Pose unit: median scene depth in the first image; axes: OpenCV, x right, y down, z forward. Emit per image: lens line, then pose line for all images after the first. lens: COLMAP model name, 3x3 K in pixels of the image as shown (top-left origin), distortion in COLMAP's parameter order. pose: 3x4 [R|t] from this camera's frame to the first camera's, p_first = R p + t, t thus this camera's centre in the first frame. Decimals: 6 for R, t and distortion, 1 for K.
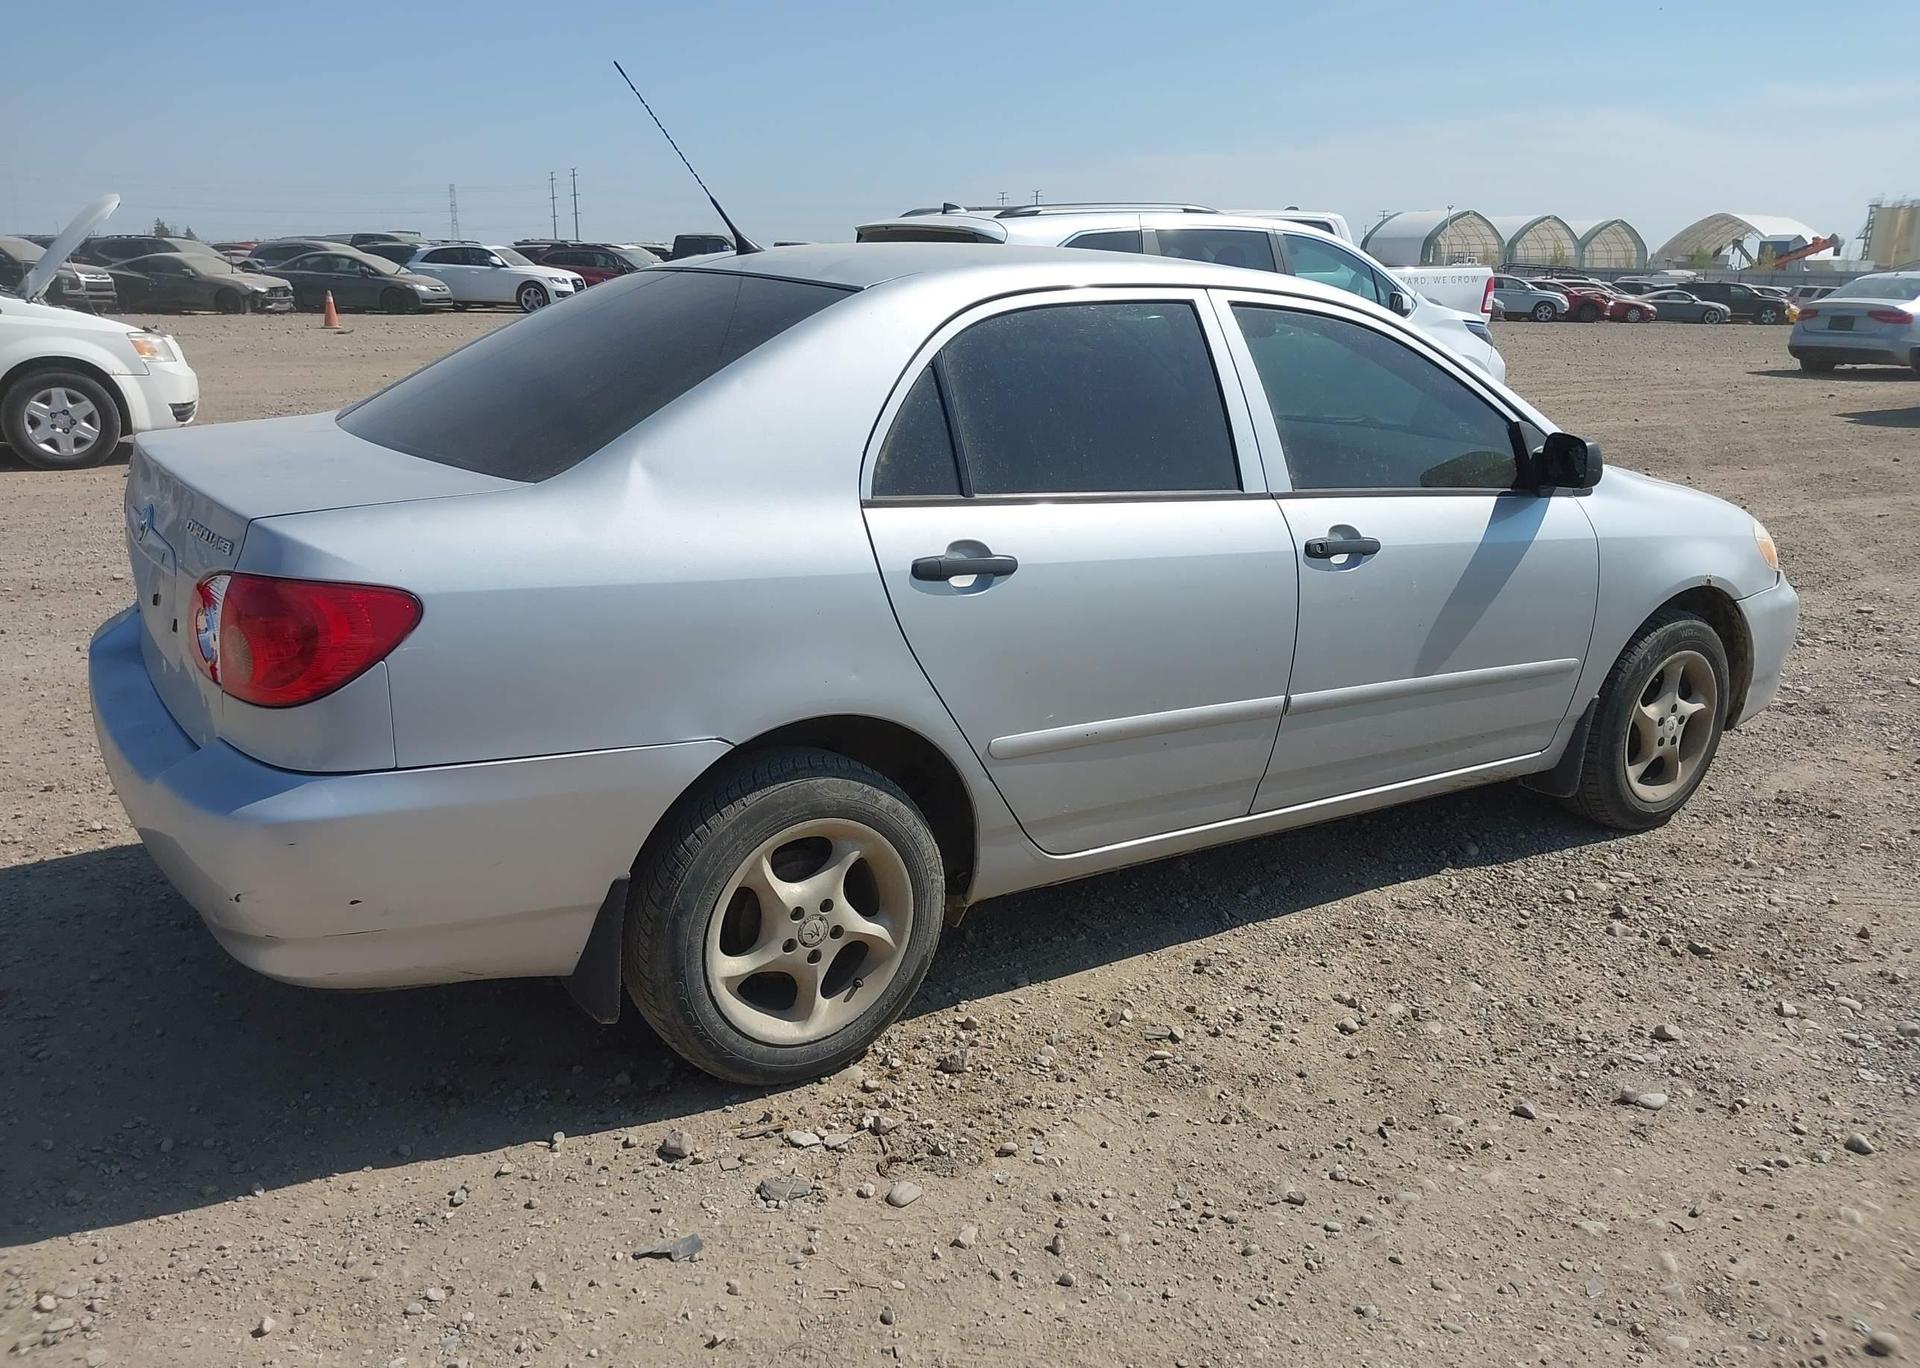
lens RADIAL K [[1544.9, 0, 908.9], [0, 1544.9, 685.1], [0, 0, 1]] dist [0.117642, -0.266561]
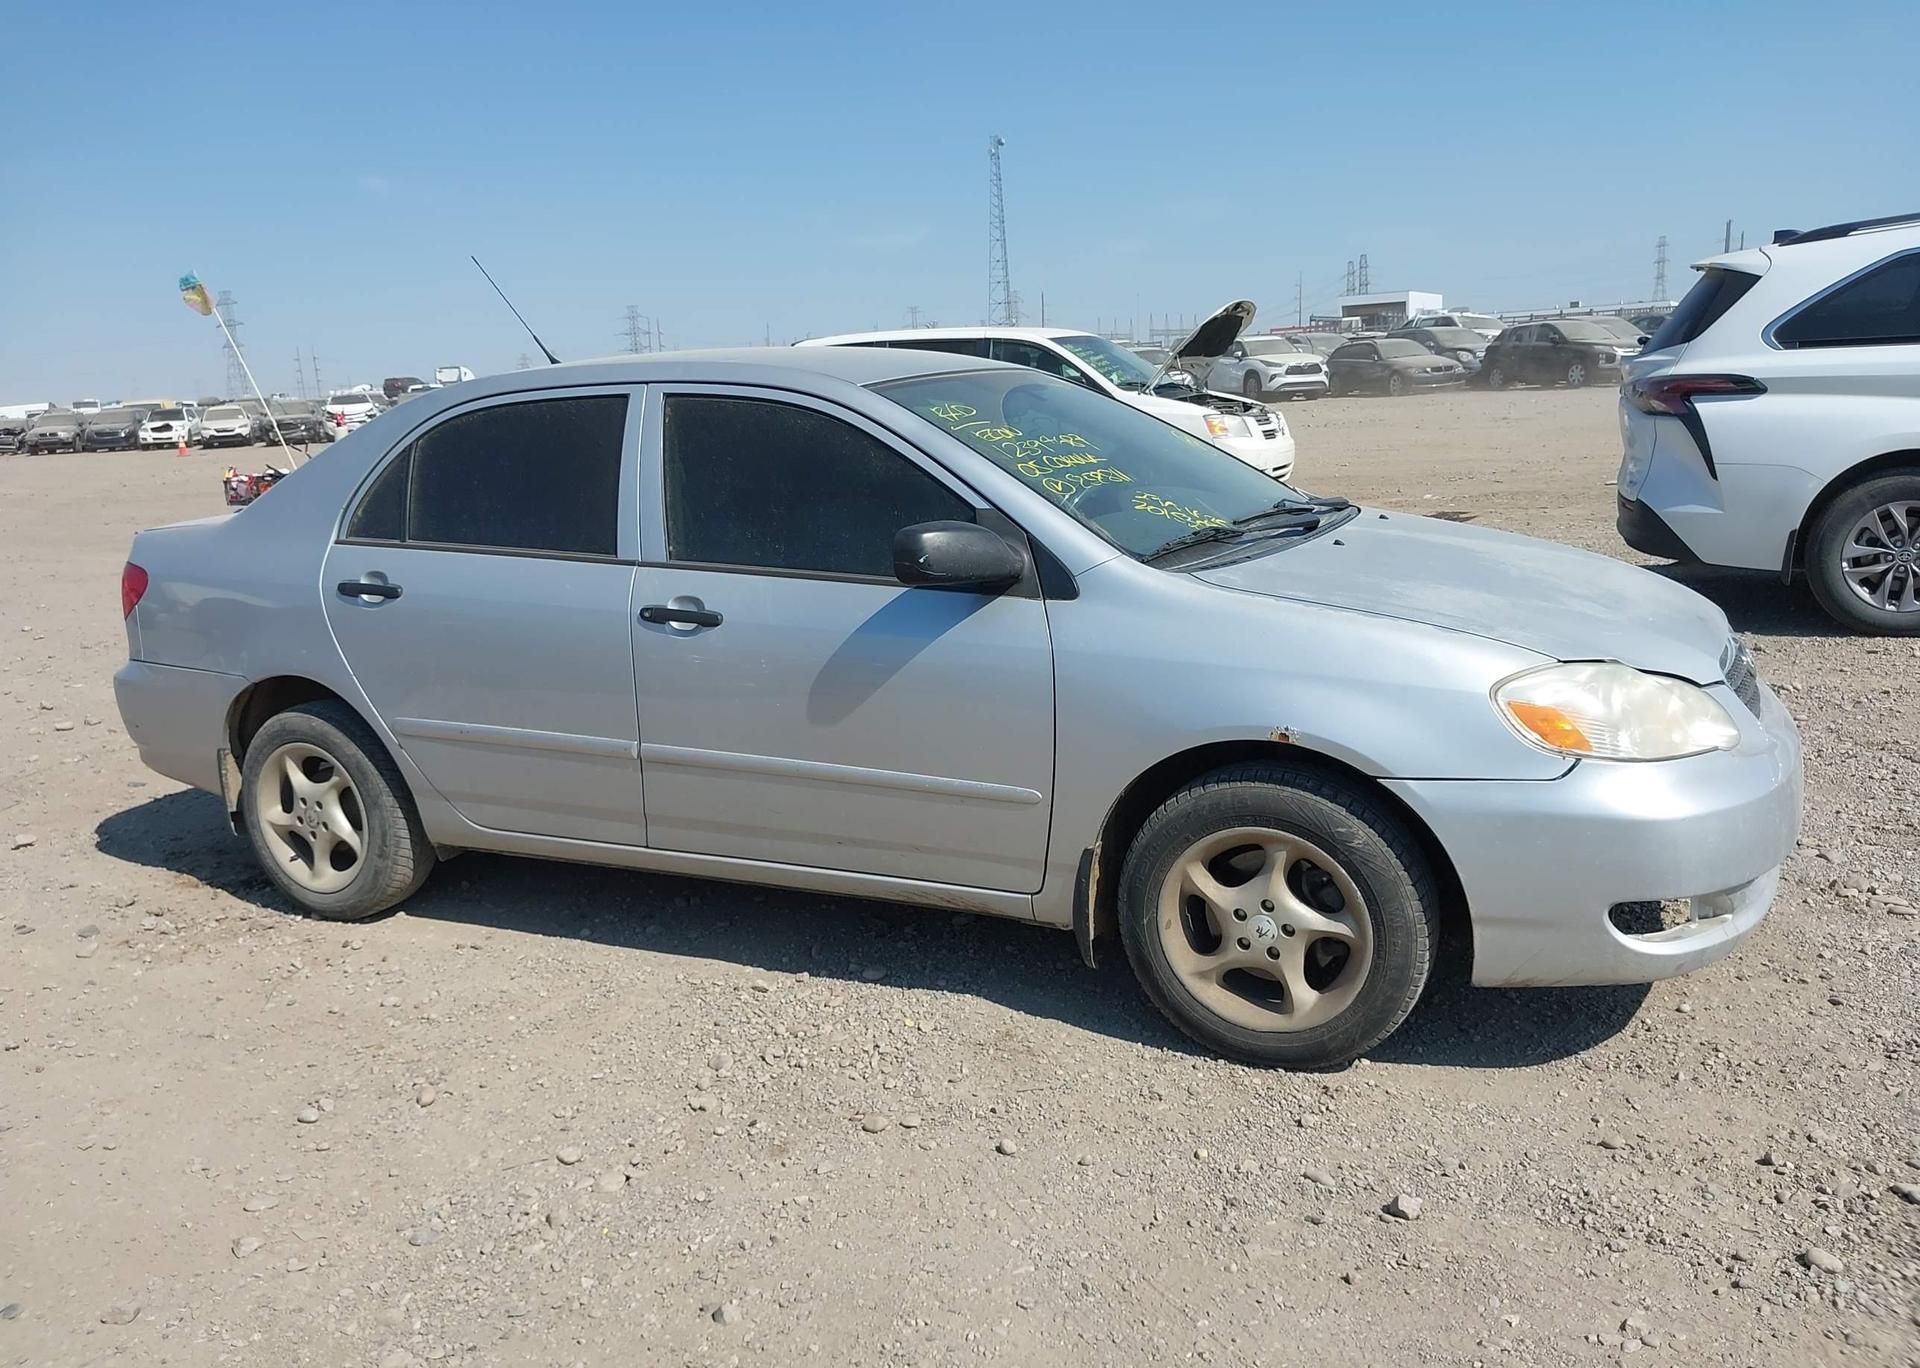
lens RADIAL K [[1561.6, 0, 943.5], [0, 1561.6, 690.8], [0, 0, 1]] dist [0.028196, -0.048694]
pose [[0.503429, 0.131601, -0.853956, 1.430591], [-0.162925, 0.985062, 0.055757, -0.140198], [0.848537, 0.111062, 0.517350, 0.657919]]
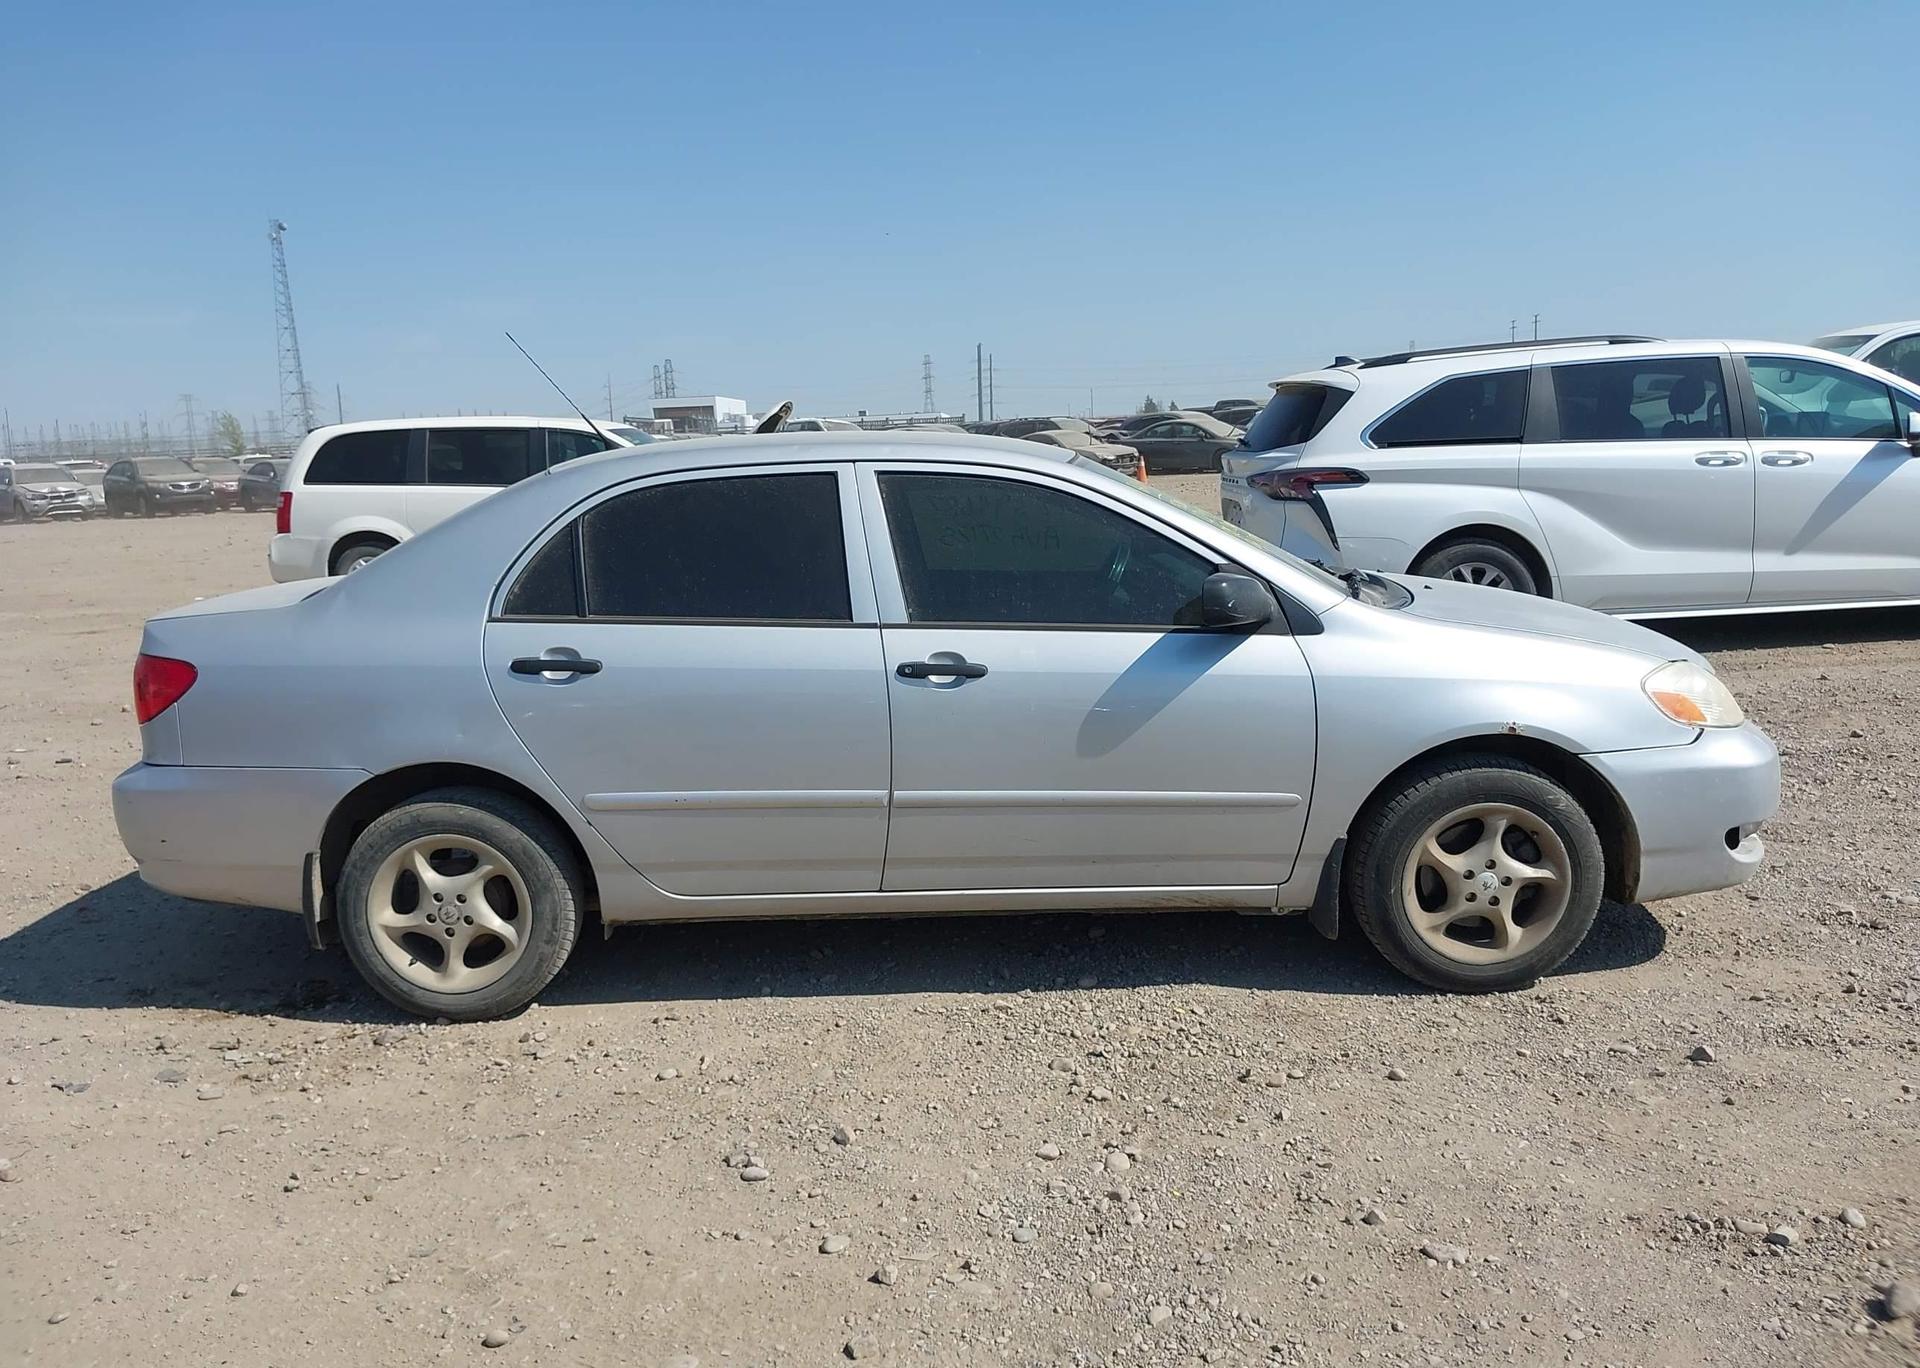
lens RADIAL K [[1544.9, 0, 908.9], [0, 1544.9, 685.1], [0, 0, 1]] dist [0.117642, -0.266561]
pose [[0.827600, 0.040723, -0.559839, 1.007018], [-0.093144, 0.993501, -0.065426, 0.002472], [0.553536, 0.106292, 0.826014, 0.013309]]
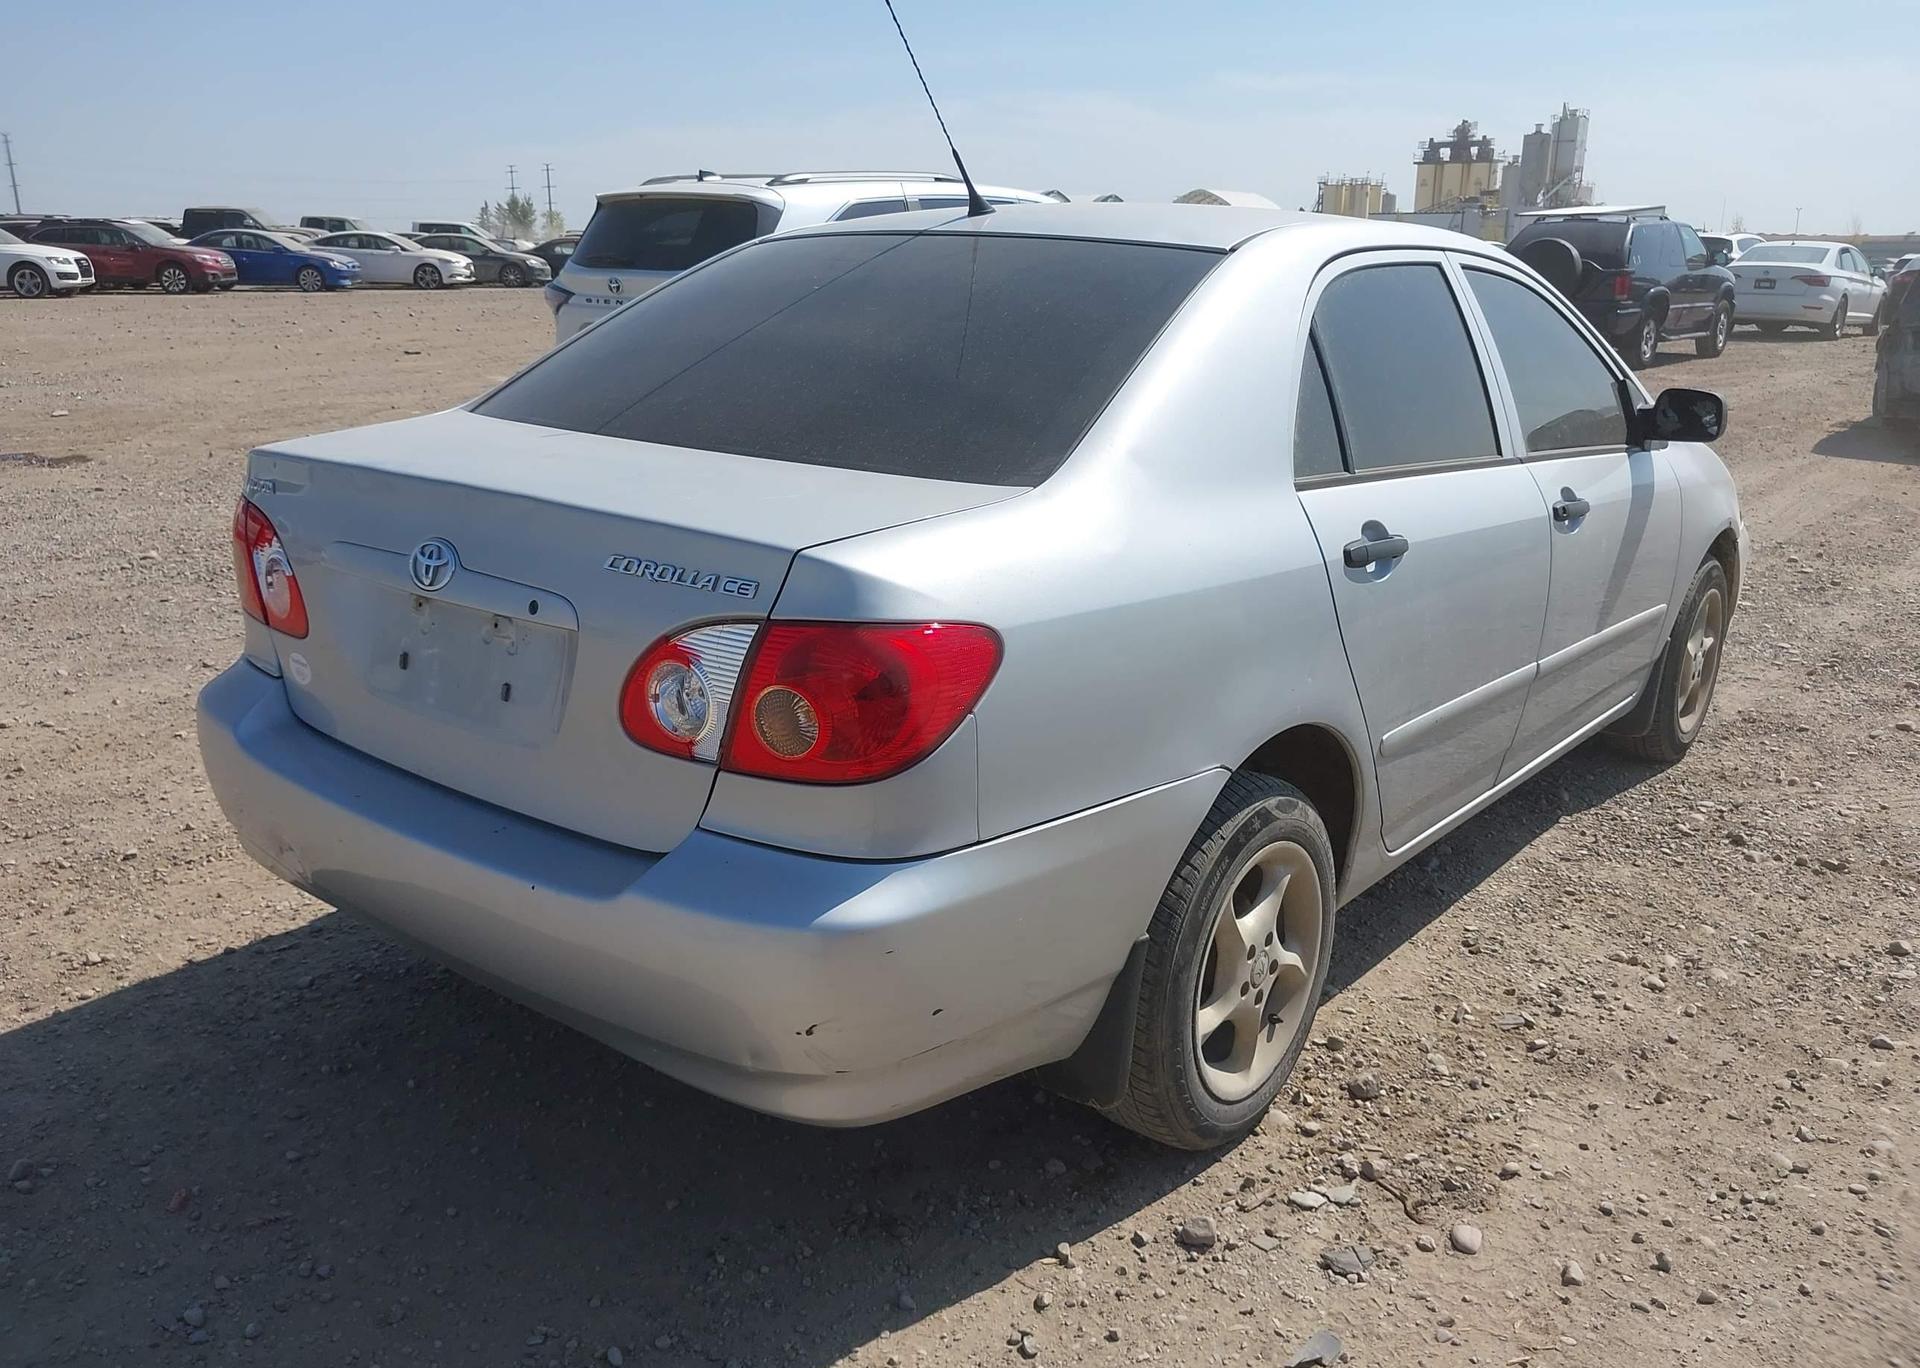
lens RADIAL K [[1569.9, 0, 944.9], [0, 1569.9, 680.3], [0, 0, 1]] dist [0.001993, -0.004672]
pose [[0.953136, -0.087270, 0.289684, -0.442989], [0.084183, 0.996182, 0.023123, -0.040147], [-0.290596, 0.002347, 0.956843, 0.170367]]
